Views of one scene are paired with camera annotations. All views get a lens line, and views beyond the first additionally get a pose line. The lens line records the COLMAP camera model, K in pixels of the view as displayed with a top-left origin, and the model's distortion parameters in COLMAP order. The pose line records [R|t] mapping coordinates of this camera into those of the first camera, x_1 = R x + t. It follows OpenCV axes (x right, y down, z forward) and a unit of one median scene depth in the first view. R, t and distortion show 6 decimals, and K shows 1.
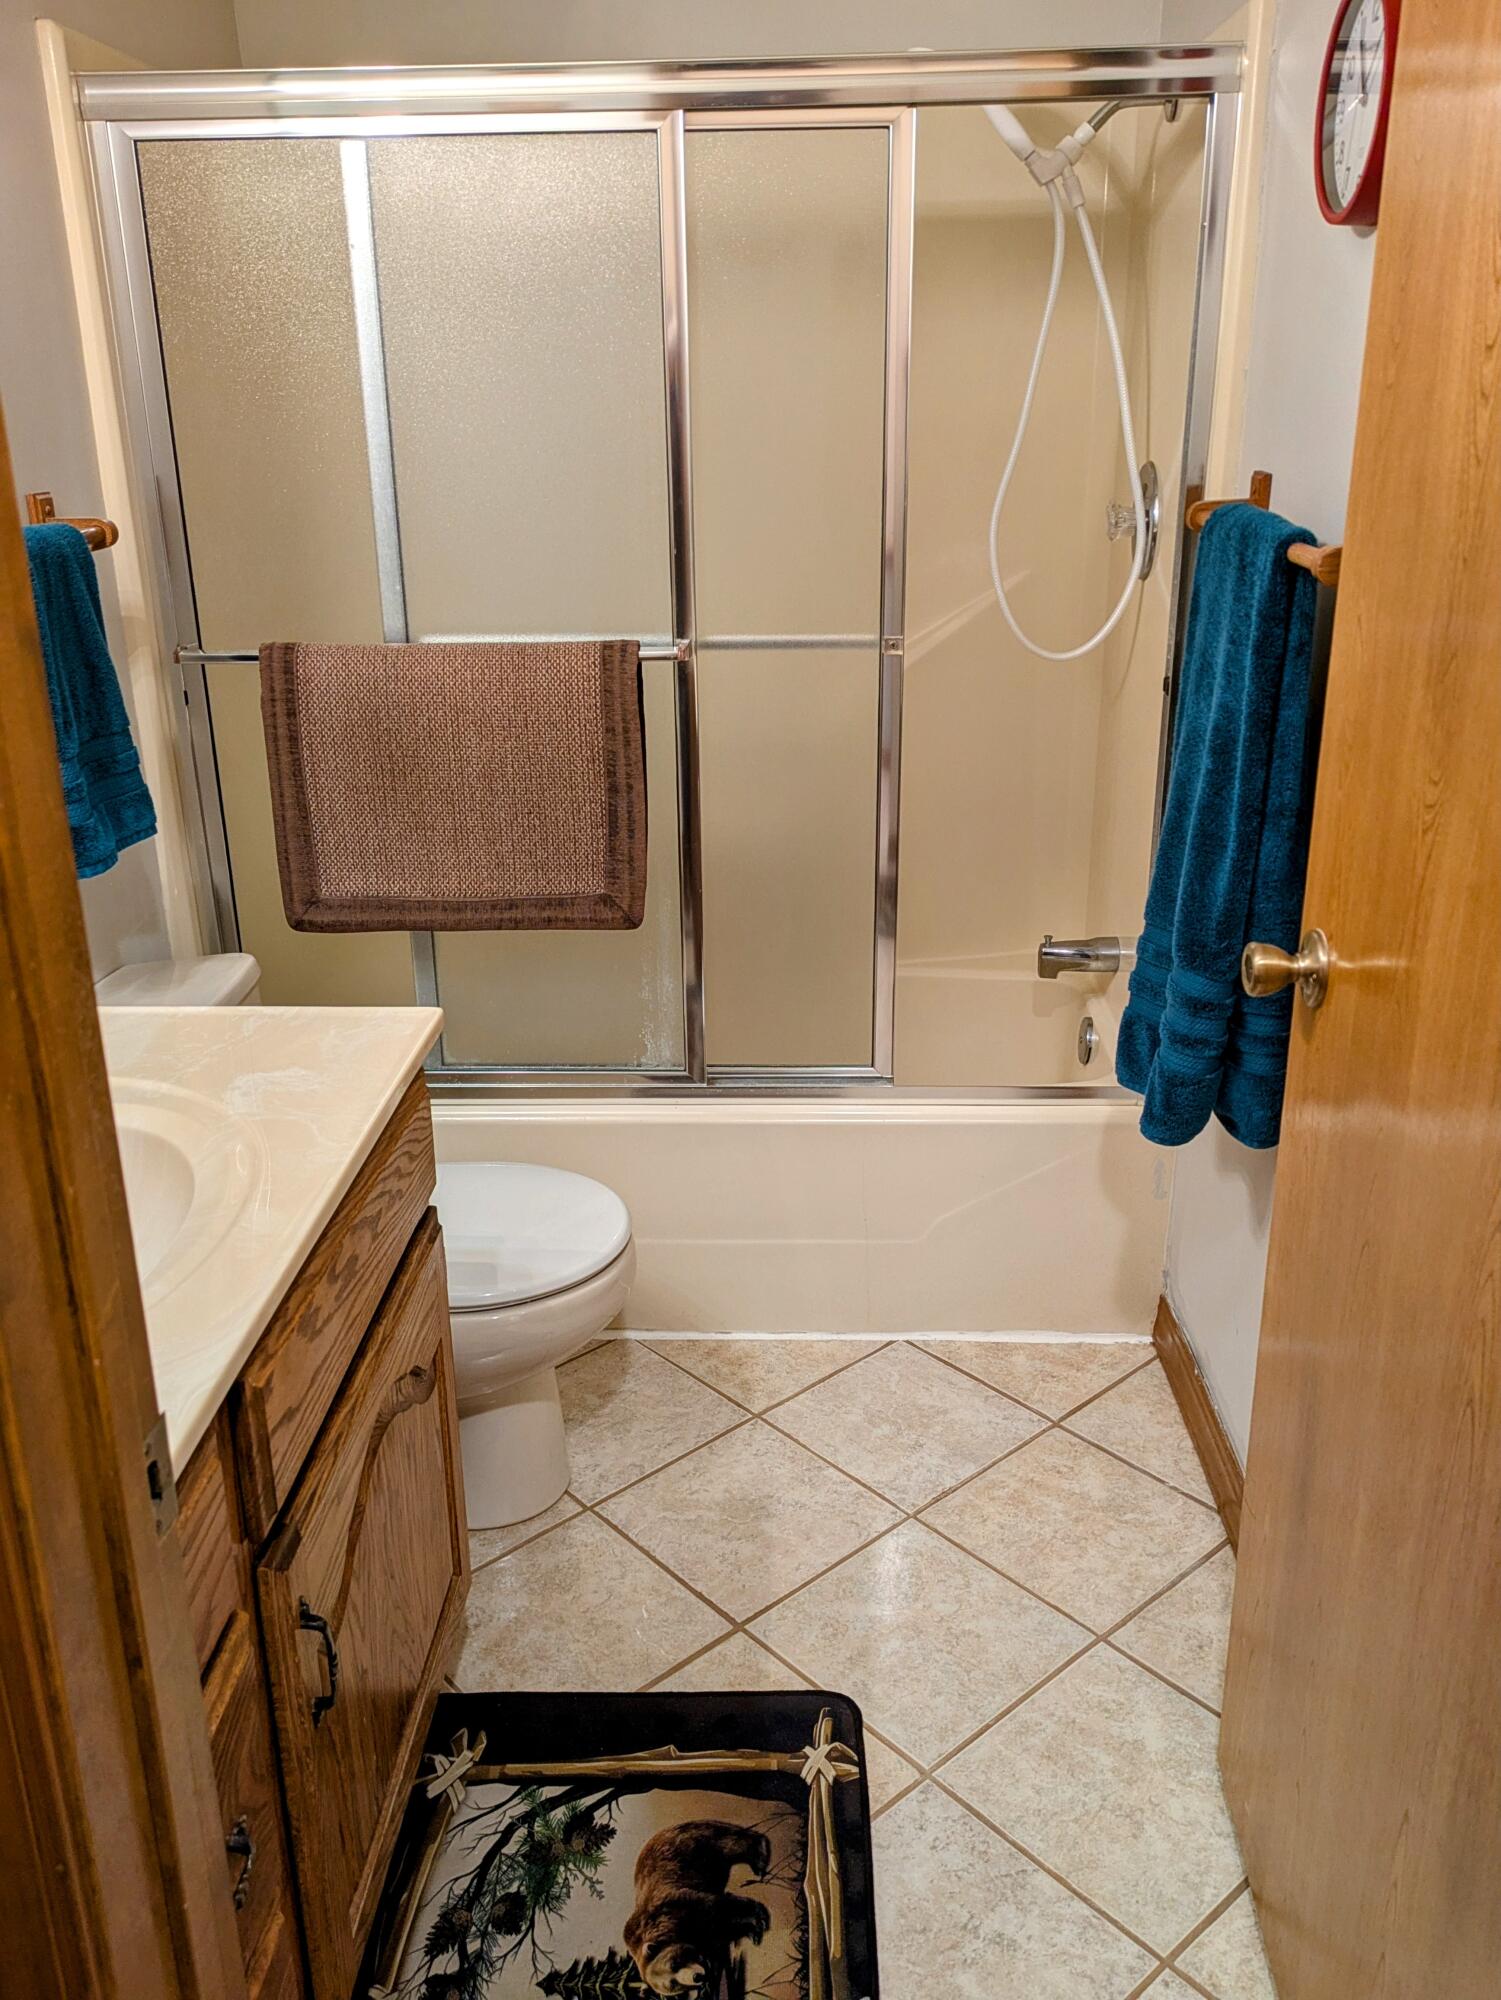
lens RADIAL K [[1666.8, 0, 750.5], [0, 1666.8, 1000.0], [0, 0, 1]] dist [0.079641, -0.111925]
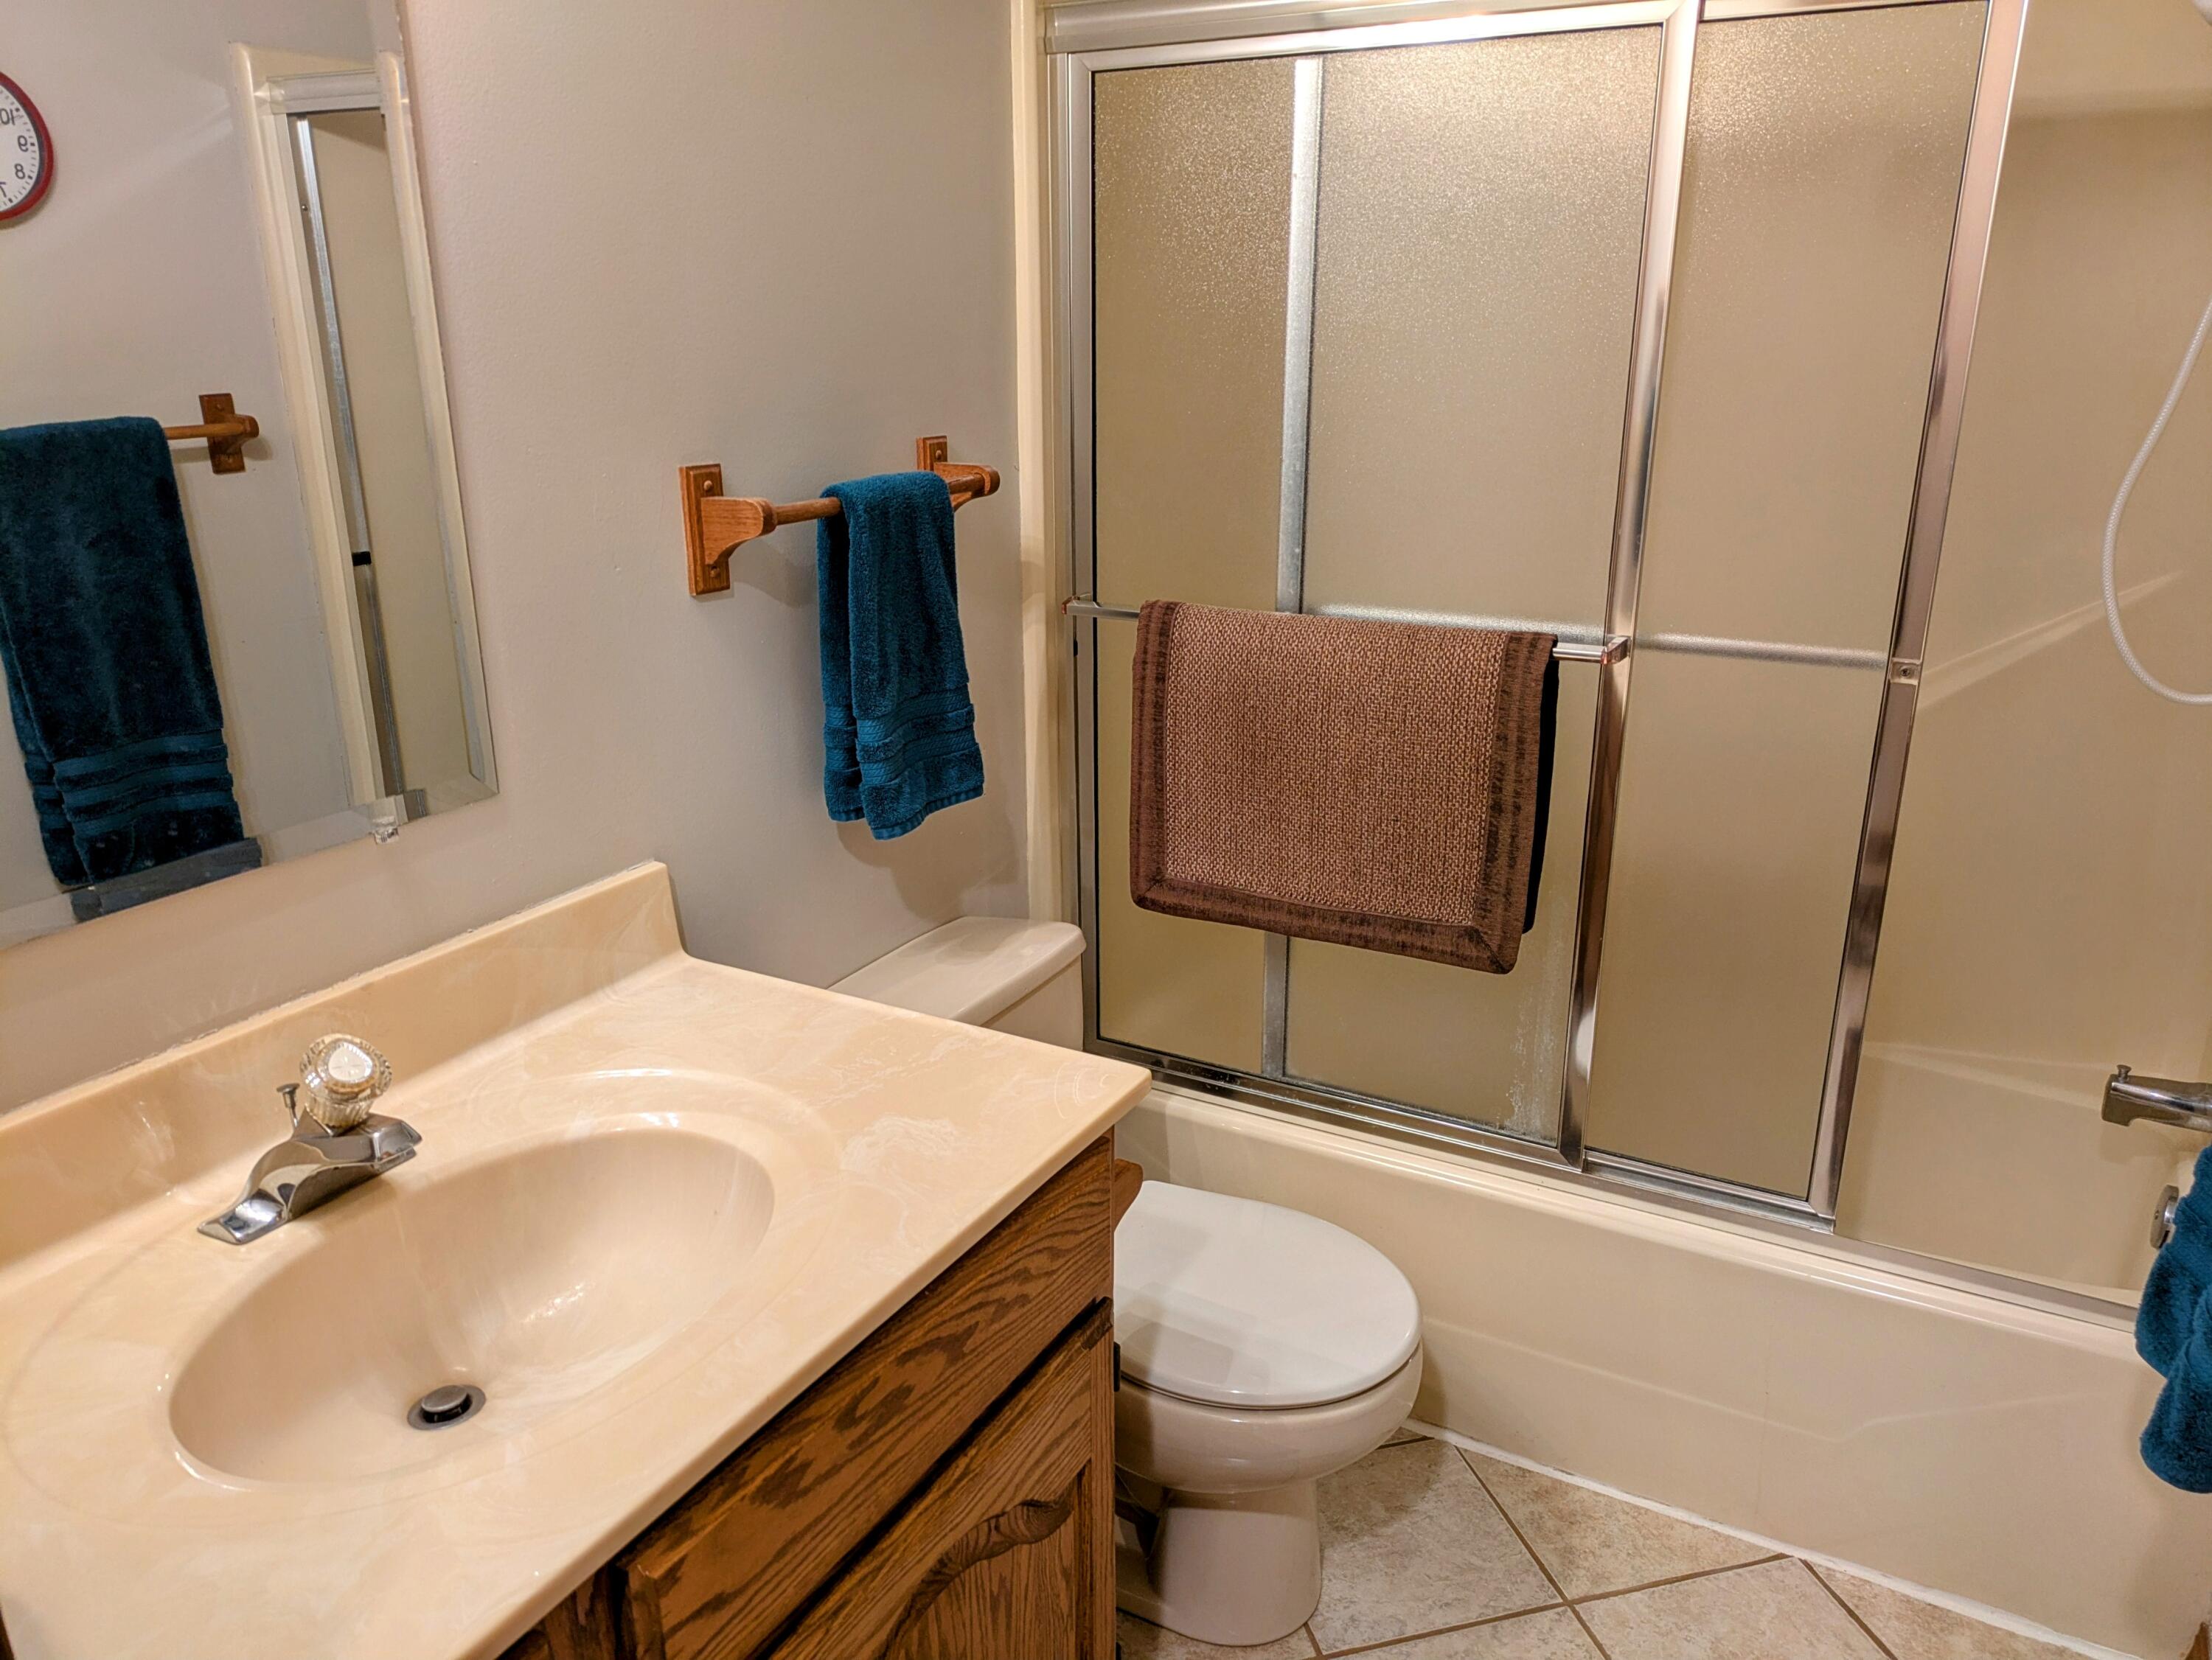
lens RADIAL K [[1629.9, 0, 1099.5], [0, 1629.9, 837.6], [0, 0, 1]] dist [0.076937, -0.094640]
pose [[0.888387, 0.151068, -0.433528, 0.096263], [-0.165431, 0.986210, 0.004656, -0.081436], [0.428254, 0.067583, 0.901128, 0.180800]]
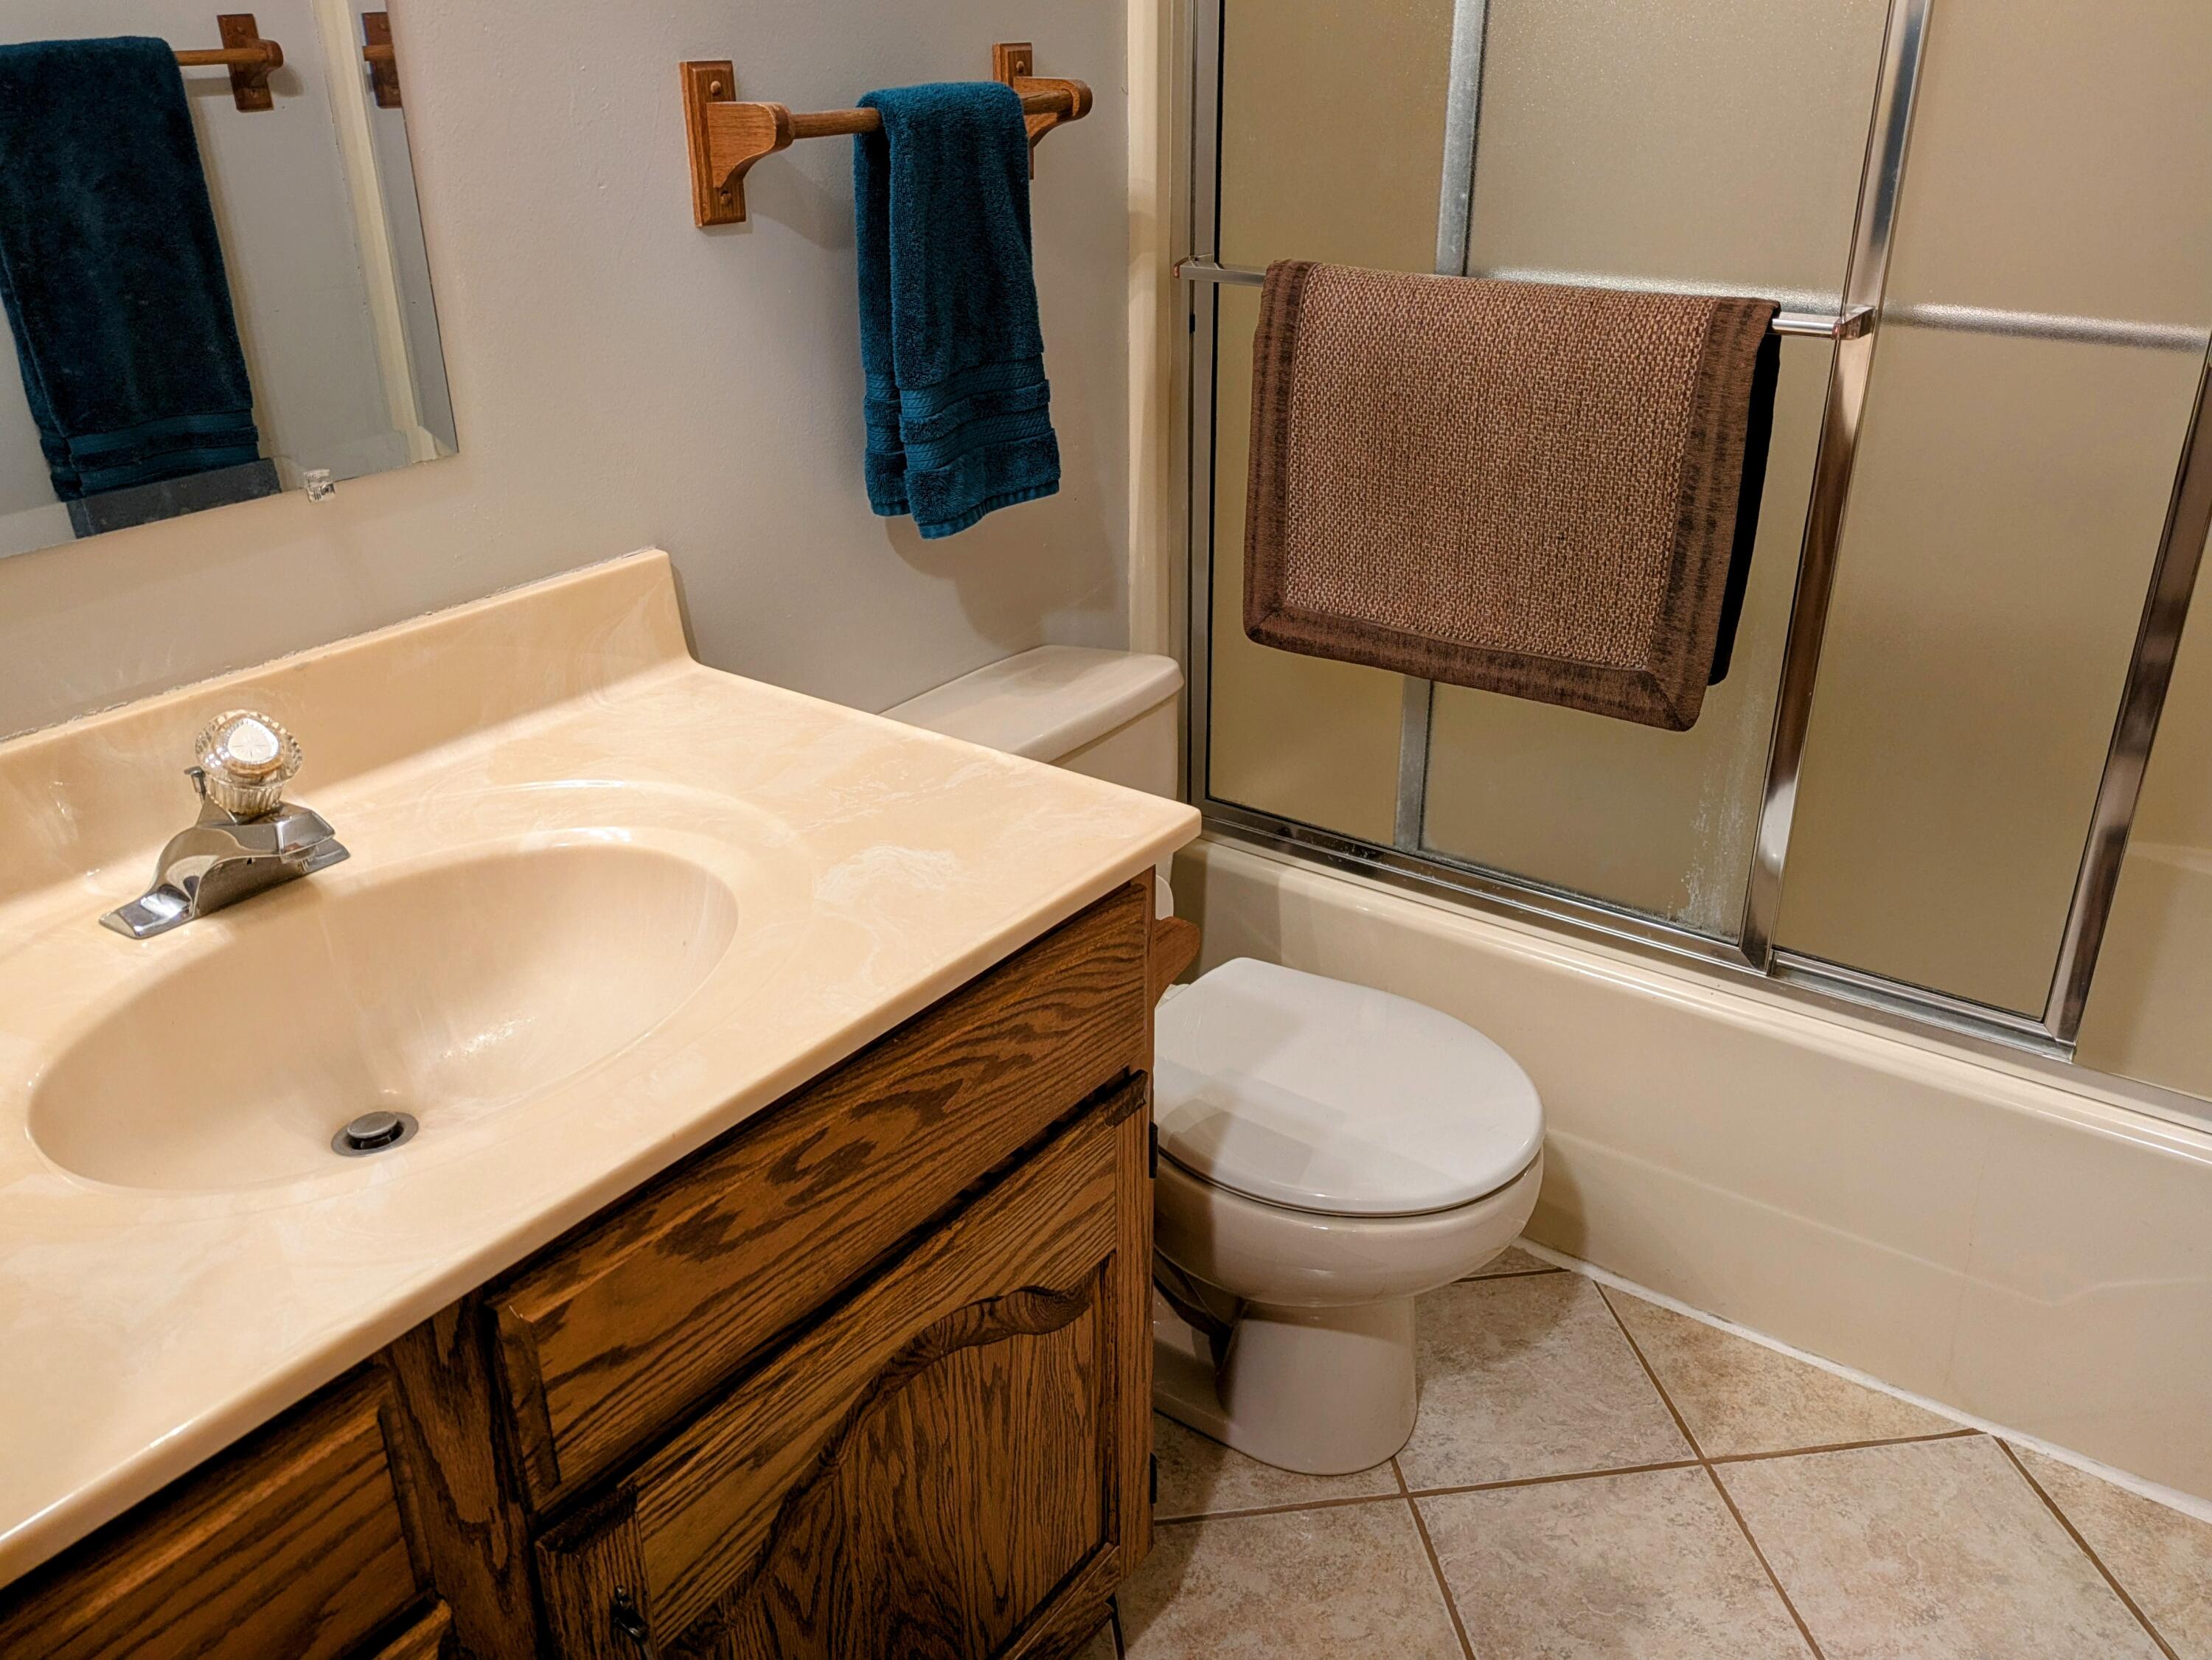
lens RADIAL K [[1843.3, 0, 1105.0], [0, 1843.3, 832.2], [0, 0, 1]] dist [0.079641, -0.111925]
pose [[0.828151, 0.243904, -0.504655, 0.129446], [-0.197865, 0.969607, 0.143918, -0.066252], [0.524419, -0.019333, 0.851241, 0.238132]]
